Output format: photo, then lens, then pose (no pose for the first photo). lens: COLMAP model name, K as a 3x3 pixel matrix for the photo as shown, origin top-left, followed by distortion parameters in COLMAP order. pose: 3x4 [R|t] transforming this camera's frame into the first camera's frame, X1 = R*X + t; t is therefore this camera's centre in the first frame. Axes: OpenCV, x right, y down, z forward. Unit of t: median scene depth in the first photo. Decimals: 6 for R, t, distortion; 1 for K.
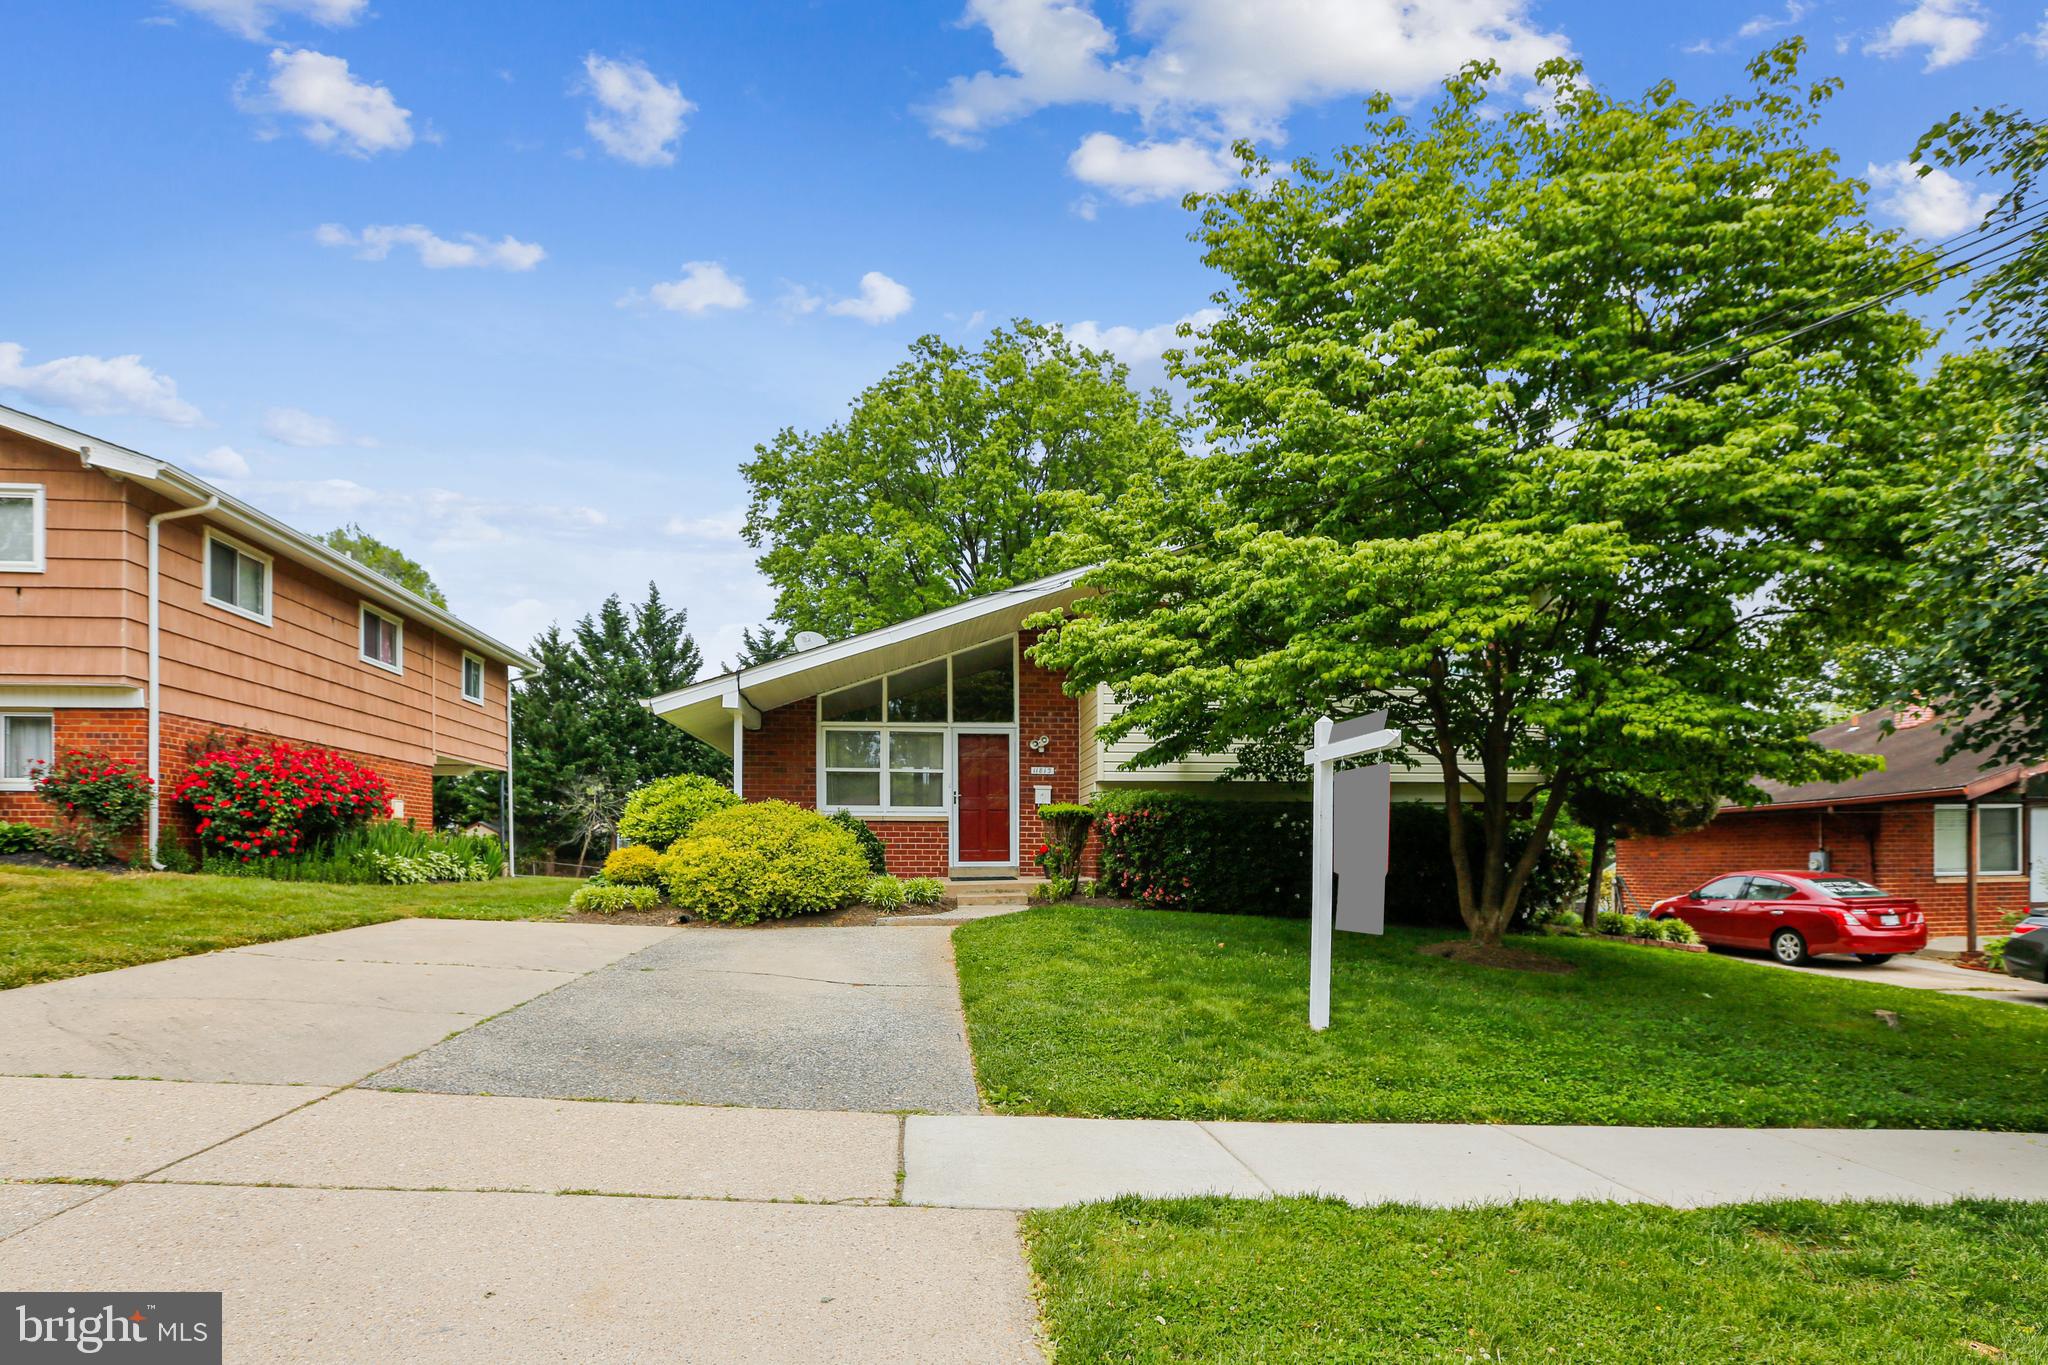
lens RADIAL K [[1073.7, 0, 1015.9], [0, 1073.7, 878.7], [0, 0, 1]] dist [-0.000729, 0.000199]
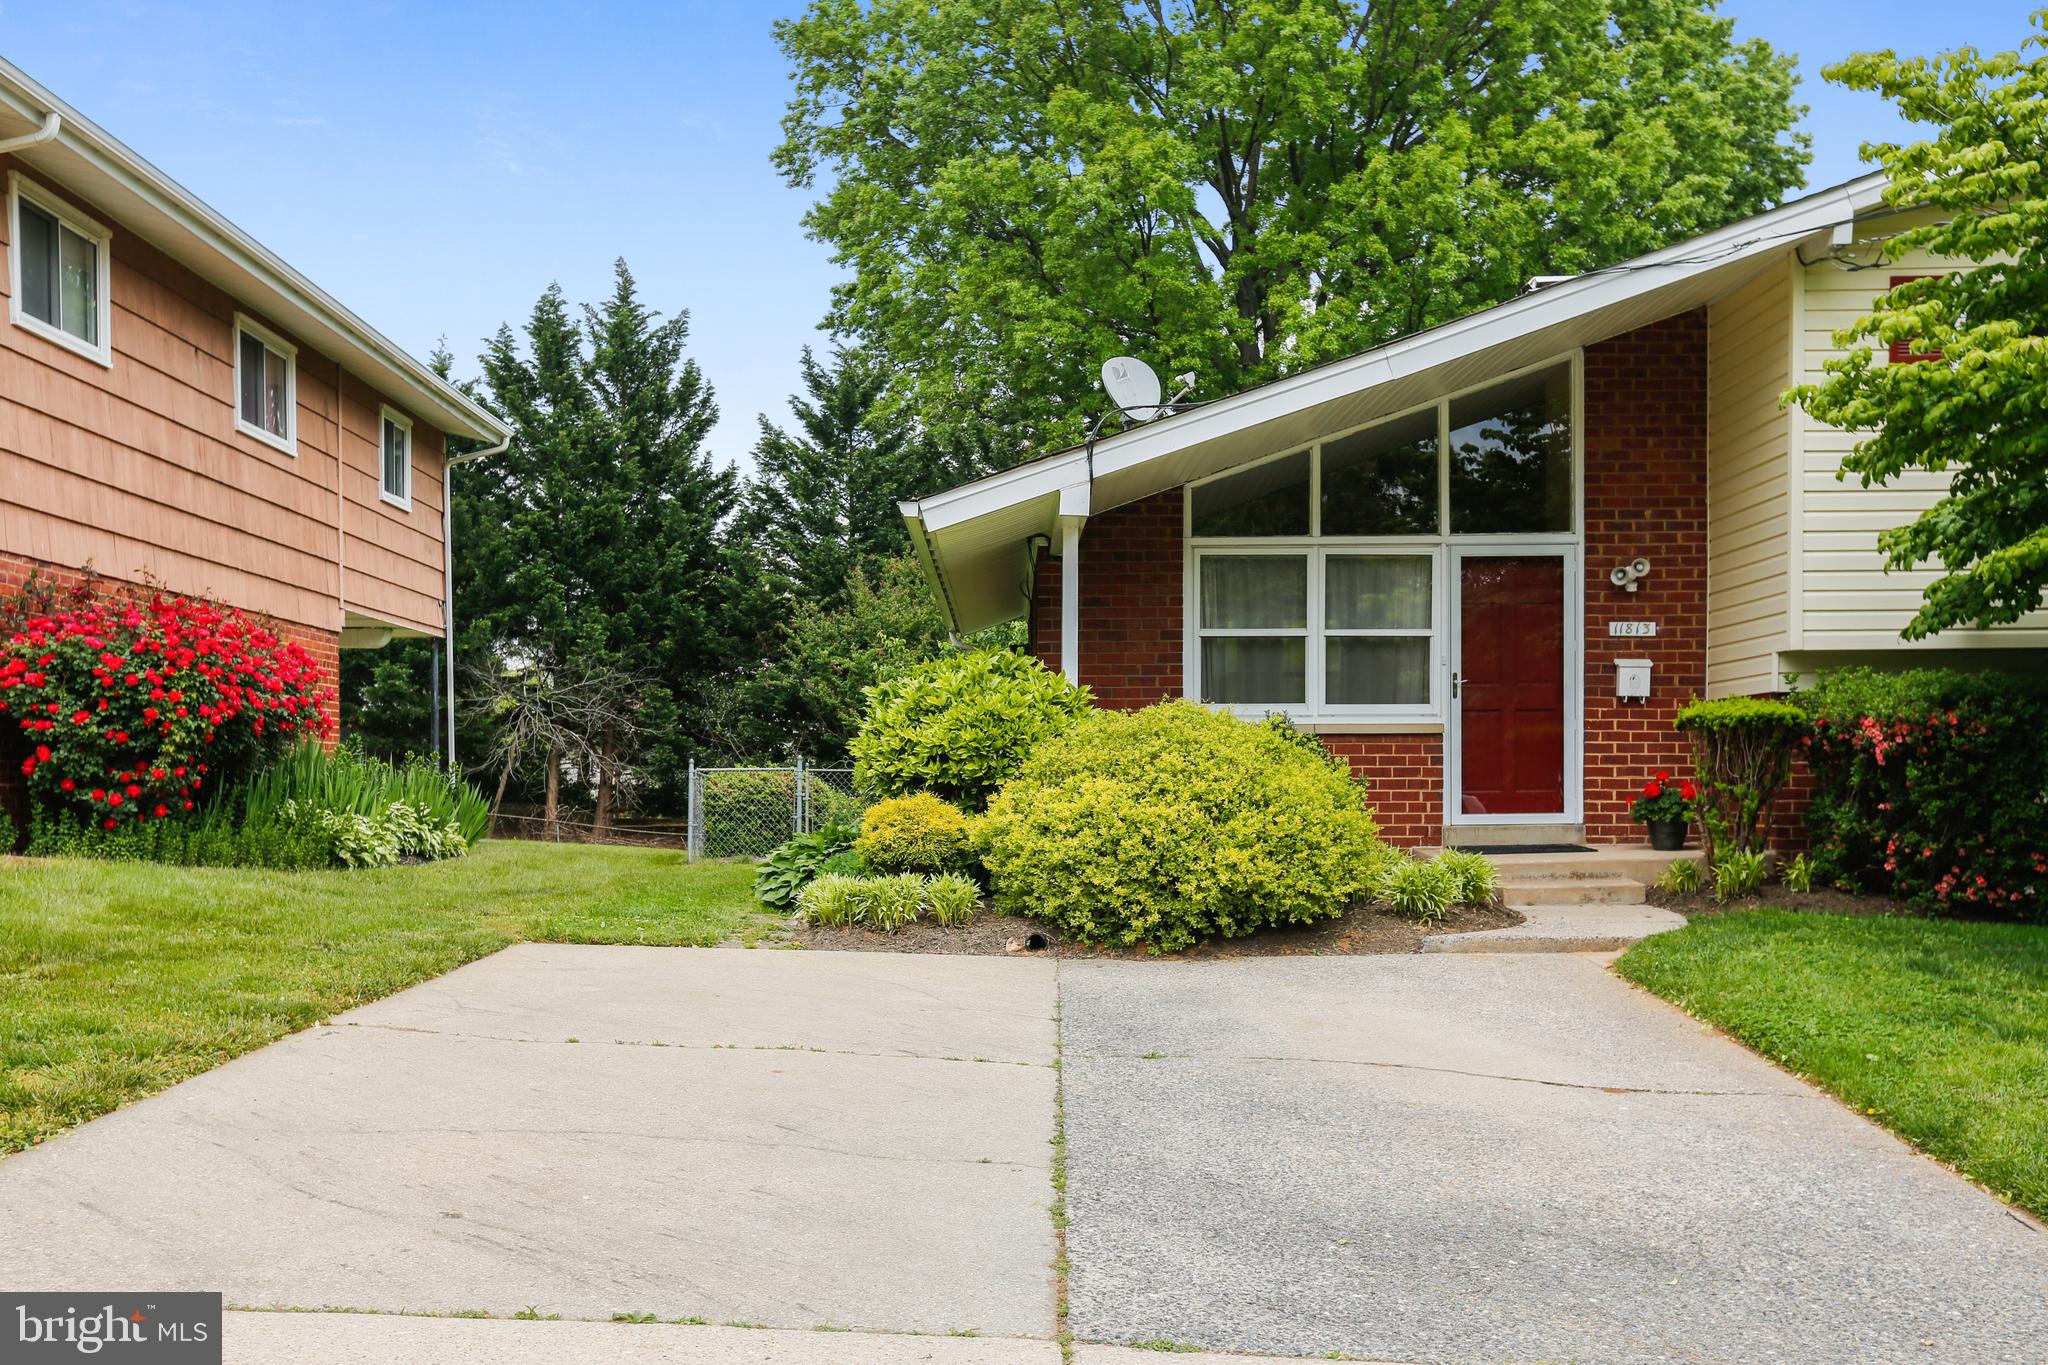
lens RADIAL K [[2089.9, 0, 1030.0], [0, 2089.9, 855.4], [0, 0, 1]] dist [0.017447, 0.039011]
pose [[0.998037, -0.007073, -0.062226, -0.195421], [0.008073, 0.999842, 0.015830, -0.014005], [0.062105, -0.016301, 0.997937, 0.017278]]
